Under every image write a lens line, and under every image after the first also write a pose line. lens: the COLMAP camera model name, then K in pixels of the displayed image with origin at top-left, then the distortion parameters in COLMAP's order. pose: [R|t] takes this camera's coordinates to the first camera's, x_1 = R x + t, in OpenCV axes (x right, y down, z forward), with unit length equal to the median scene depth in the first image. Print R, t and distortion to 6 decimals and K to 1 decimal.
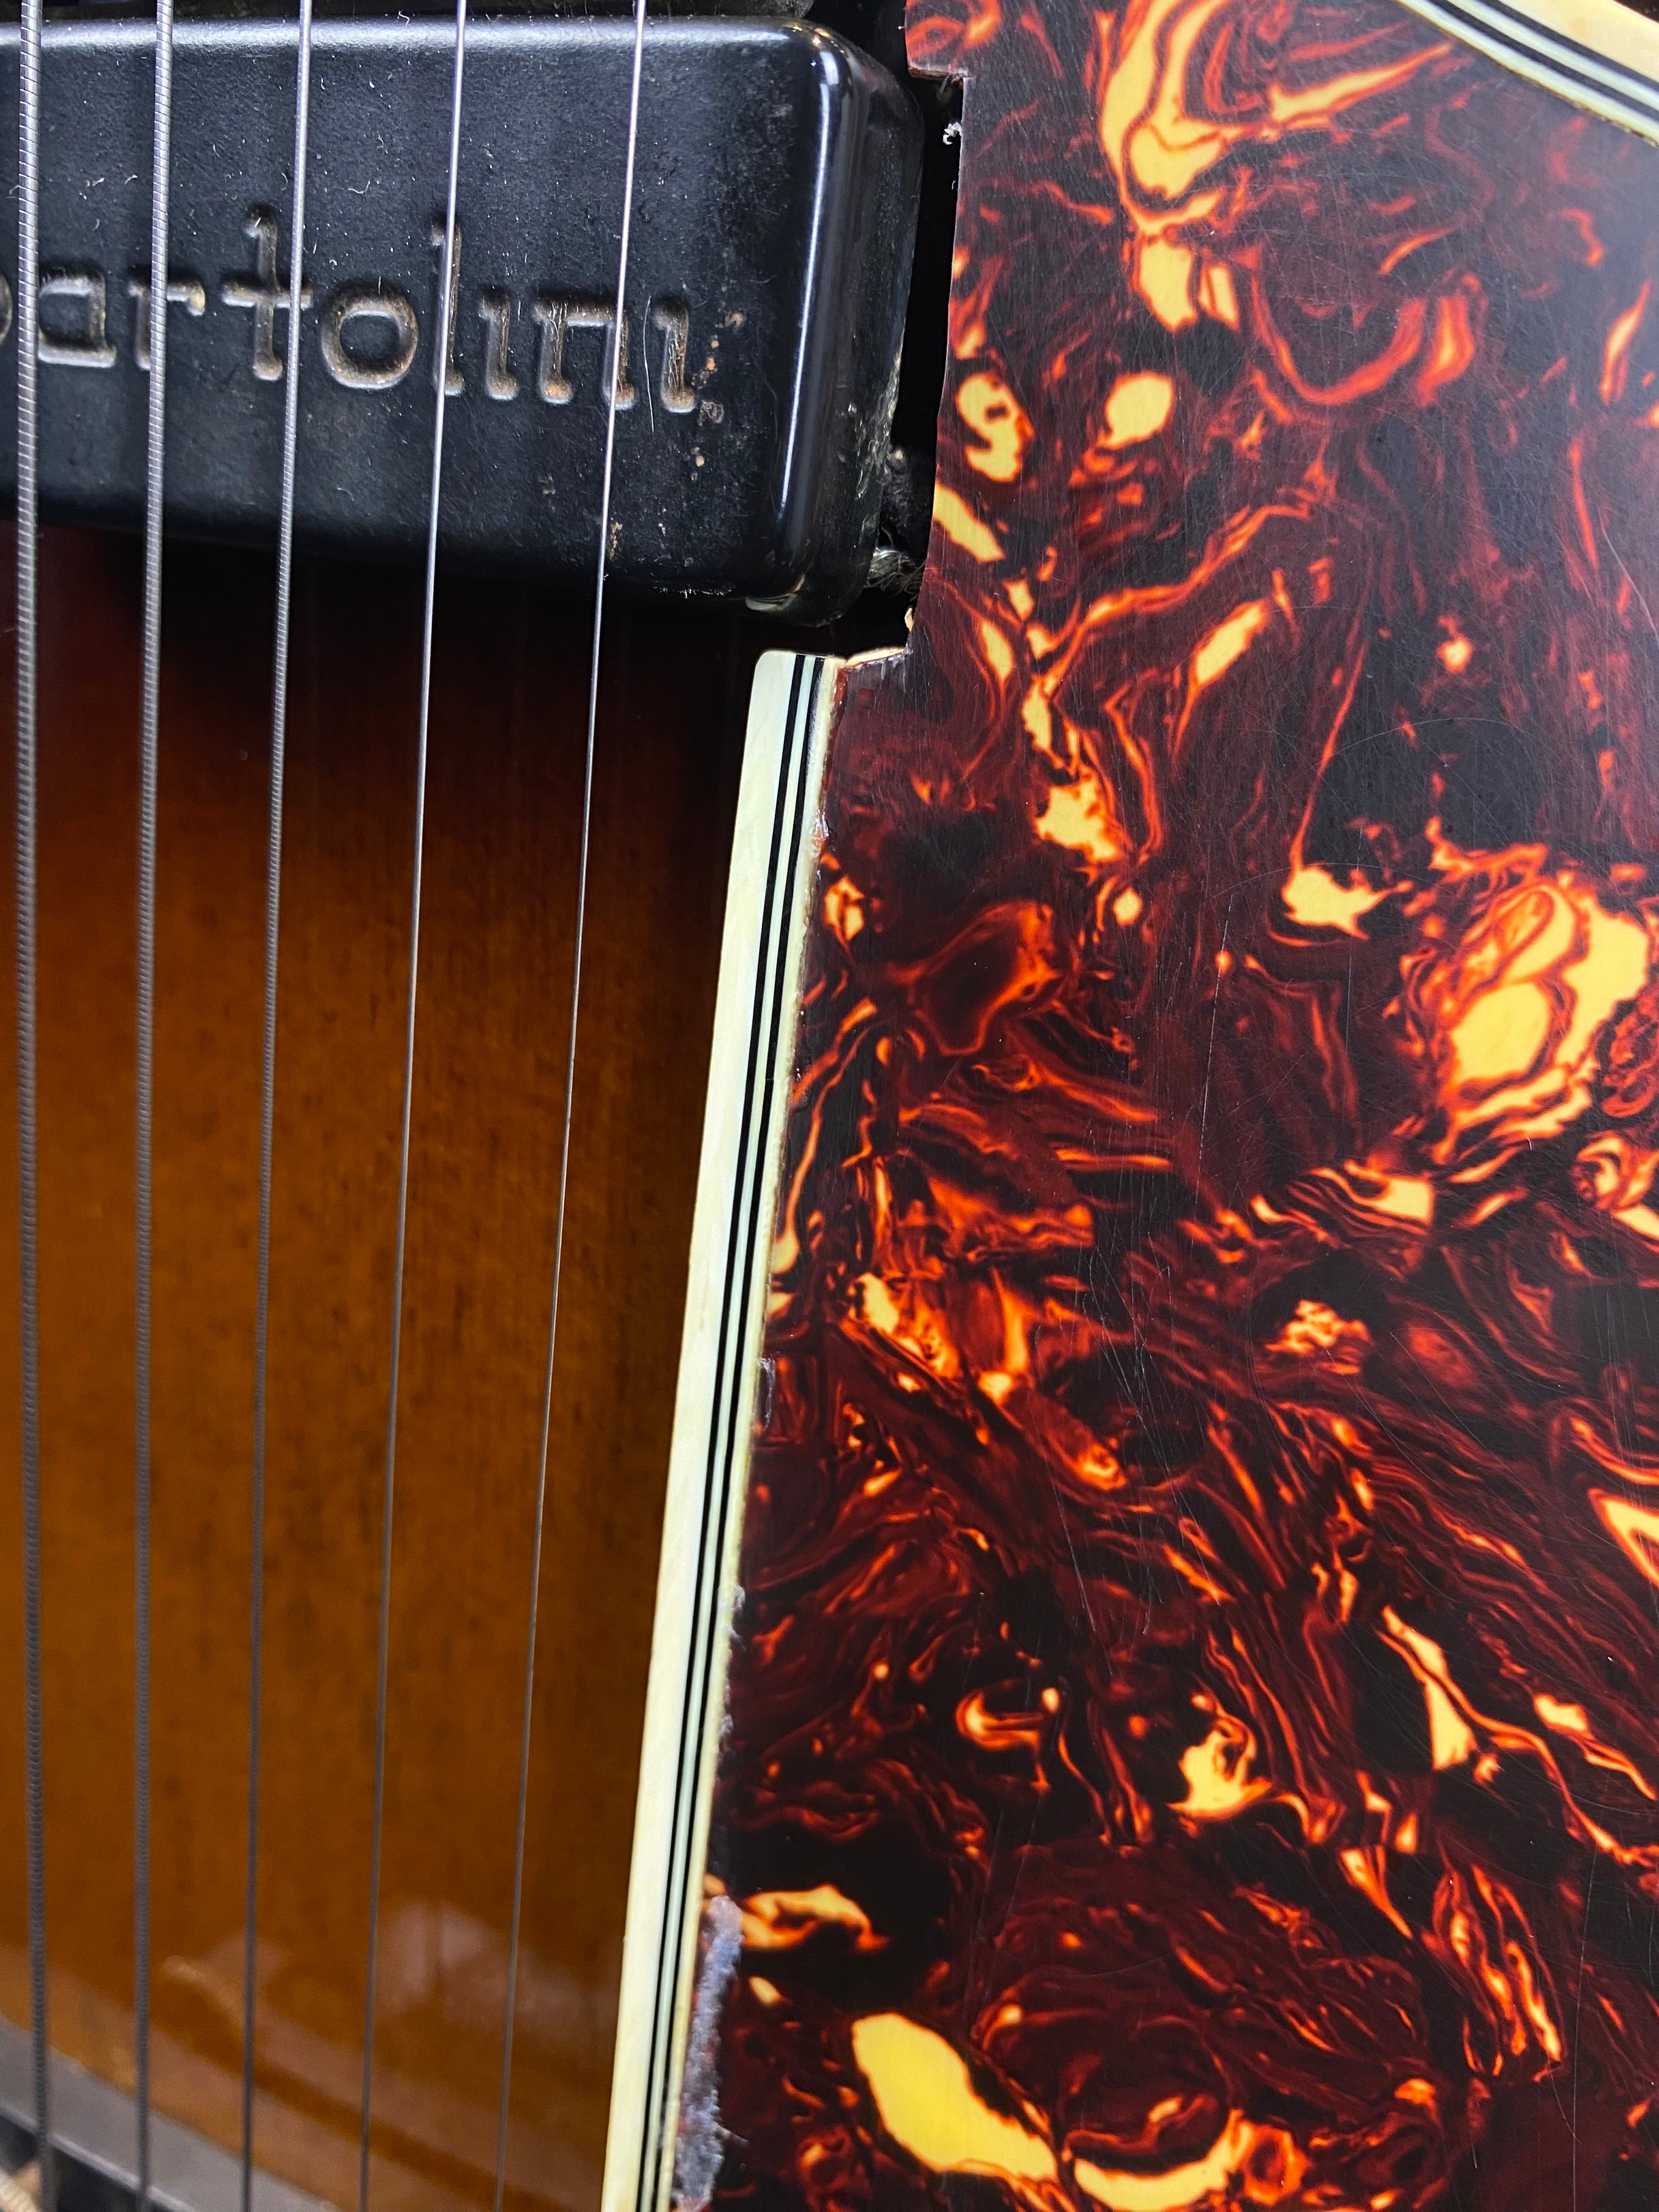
lens RADIAL K [[1681.8, 0, 852.2], [0, 1681.8, 1066.4], [0, 0, 1]] dist [-0.002667, -0.030023]
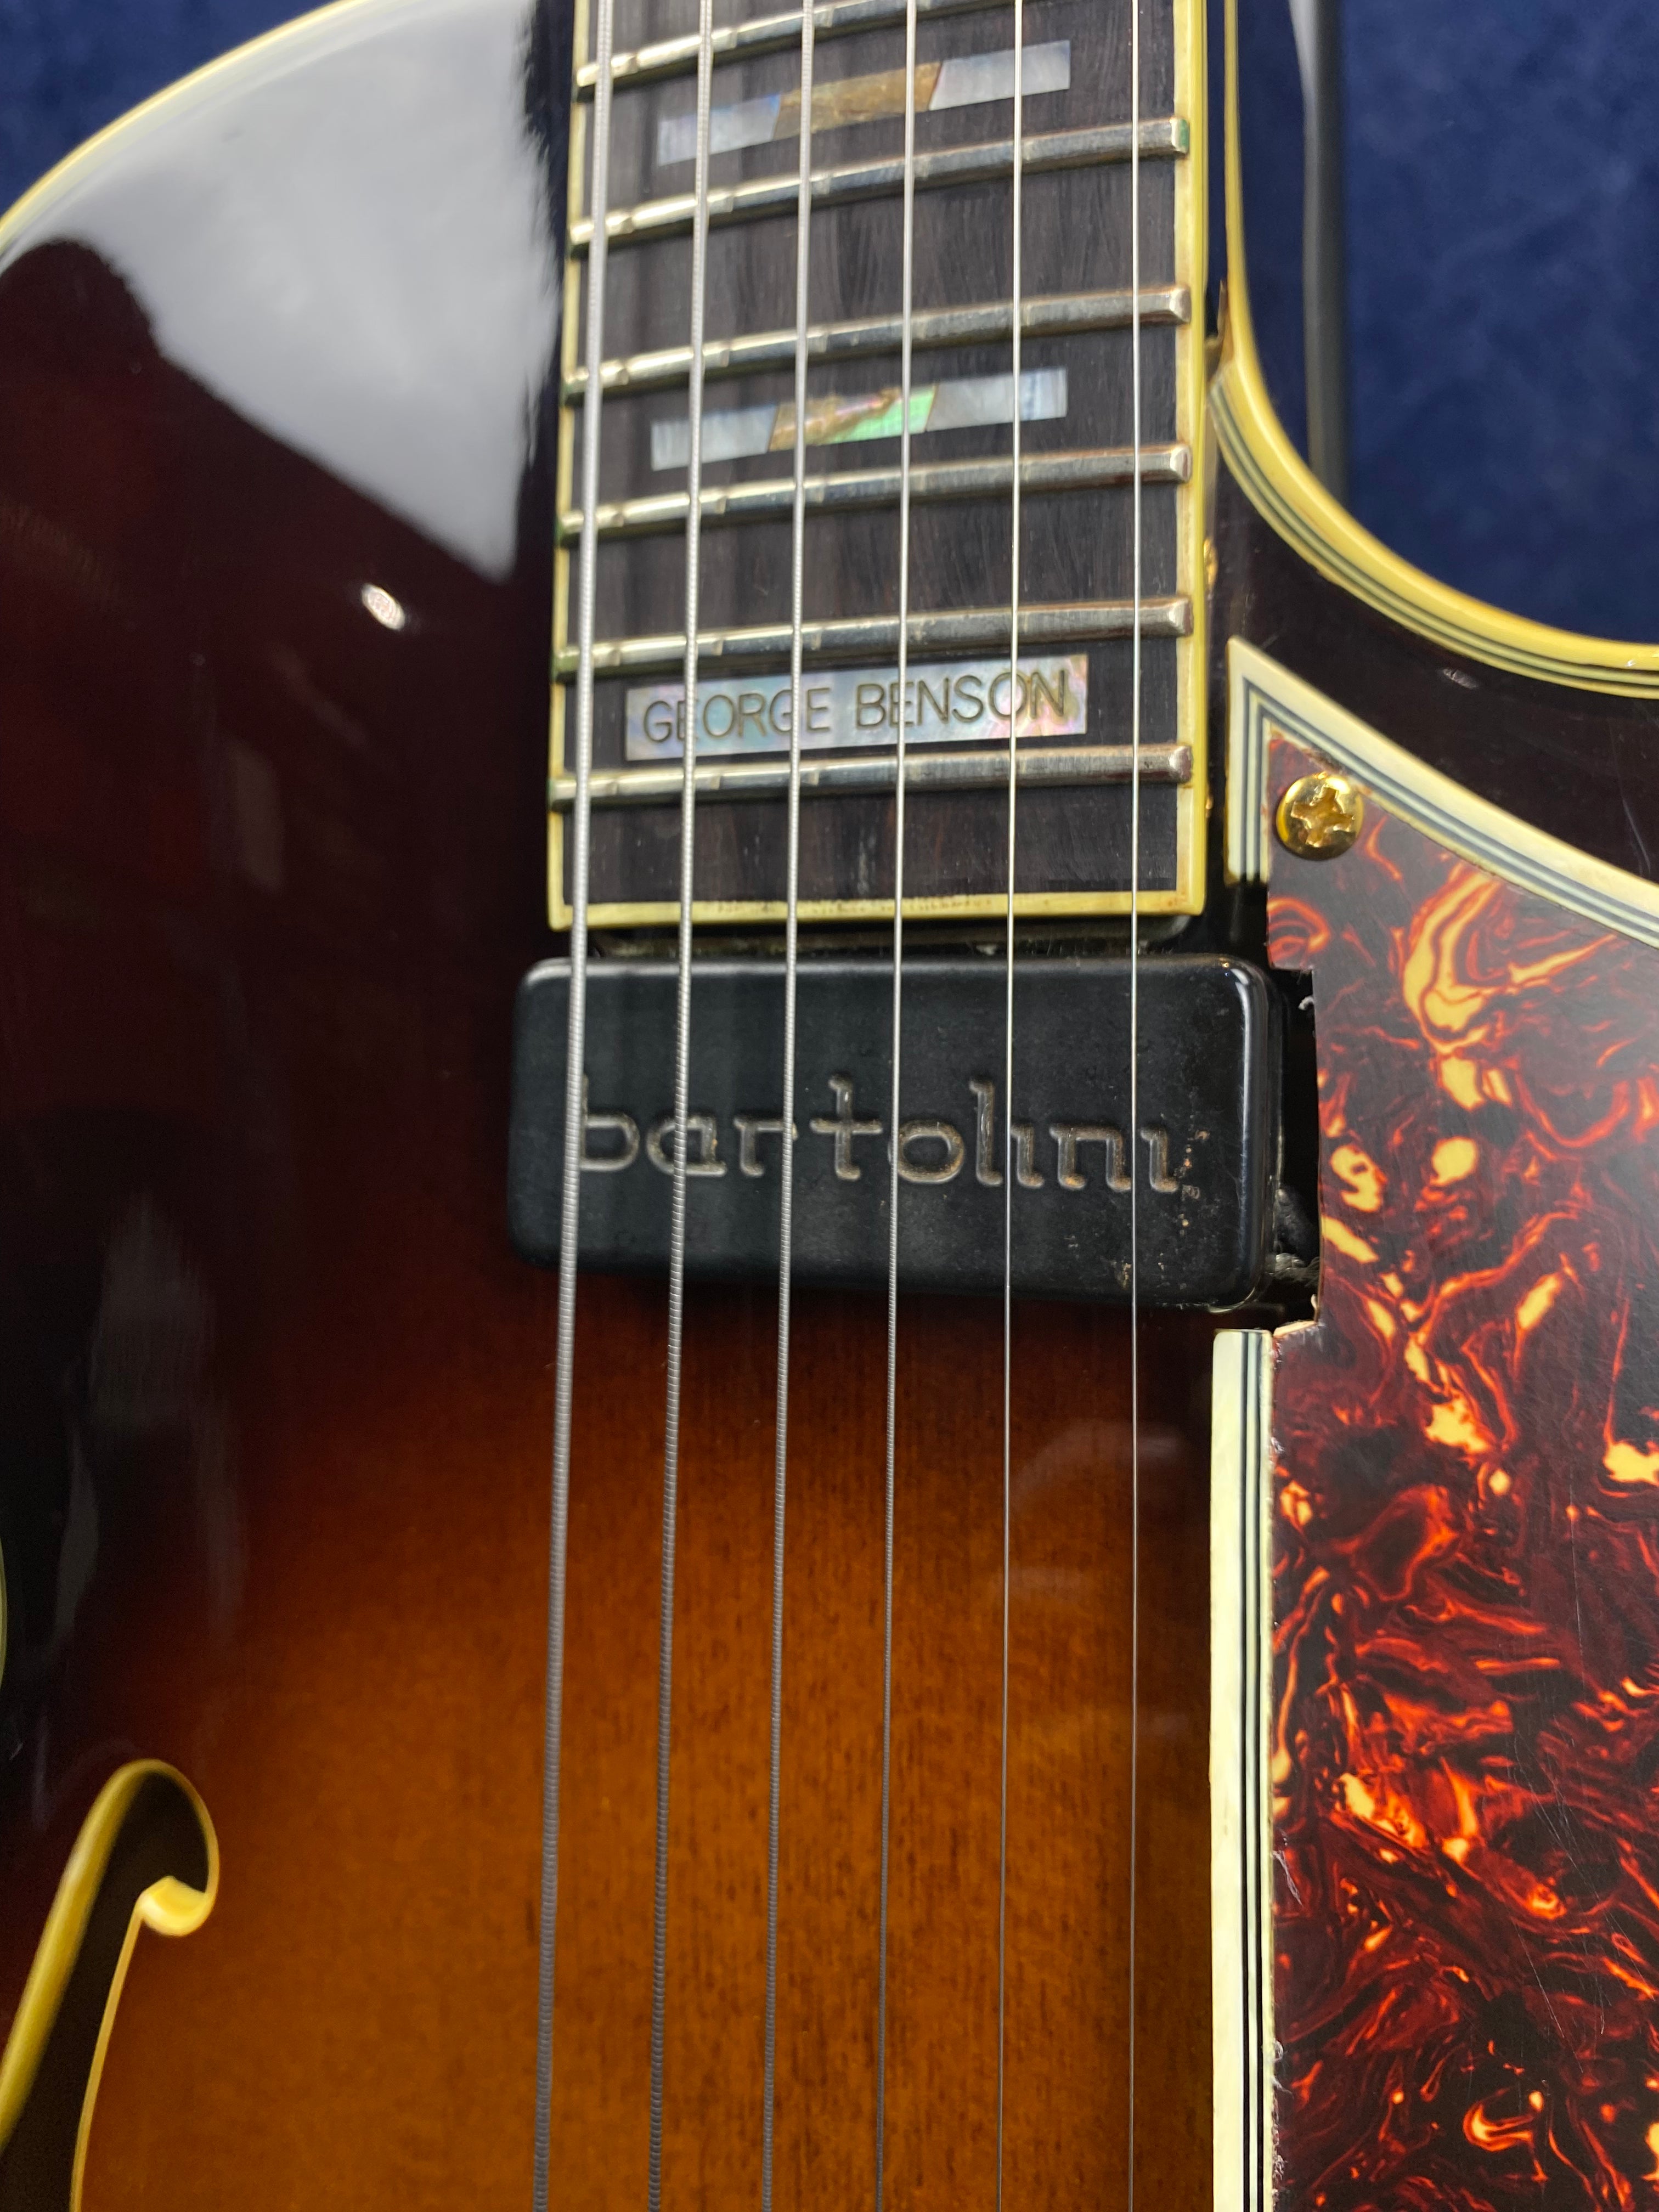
lens RADIAL K [[1729.9, 0, 839.0], [0, 1729.9, 1098.6], [0, 0, 1]] dist [-0.019342, -0.002892]
pose [[0.993632, -0.095479, 0.059827, -0.443388], [0.107953, 0.958802, -0.262764, -0.080412], [-0.032274, 0.267550, 0.963003, -0.487448]]
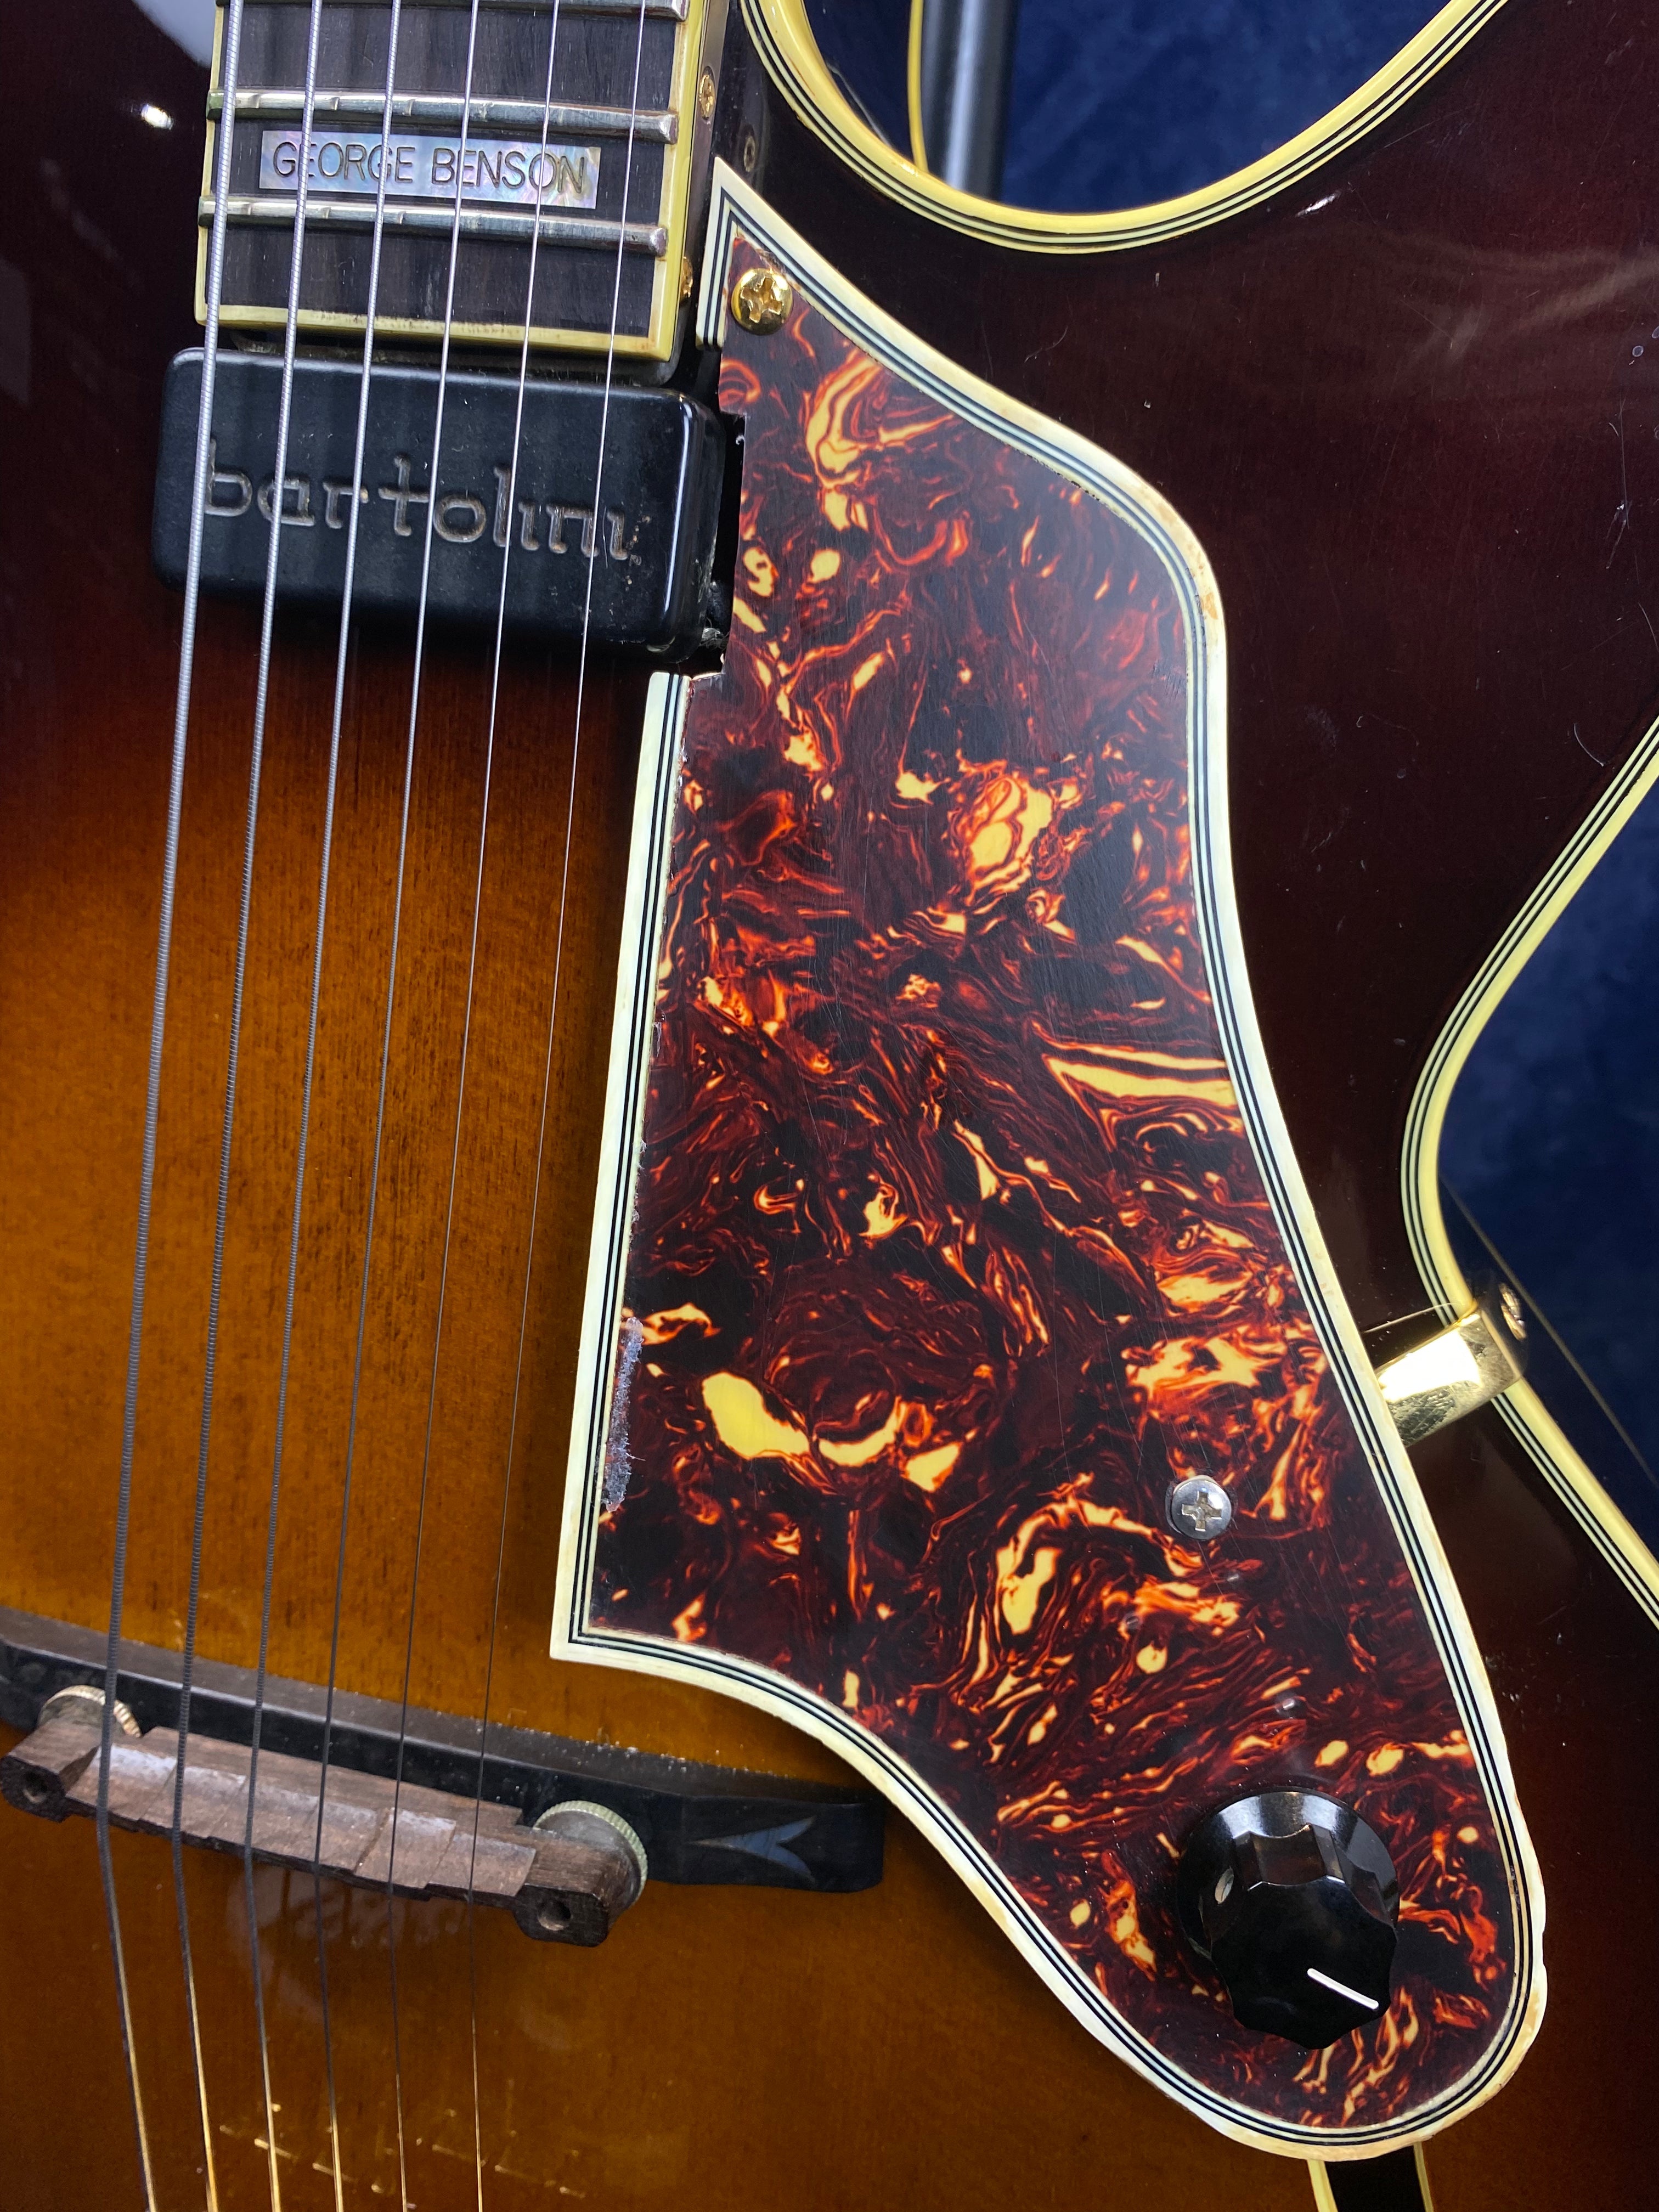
lens RADIAL K [[1681.8, 0, 845.2], [0, 1681.8, 1093.5], [0, 0, 1]] dist [-0.002667, -0.030023]
pose [[0.981948, -0.020995, 0.187981, -0.218995], [0.031377, 0.998132, -0.052423, 0.391944], [-0.186529, 0.057375, 0.980773, -1.062212]]
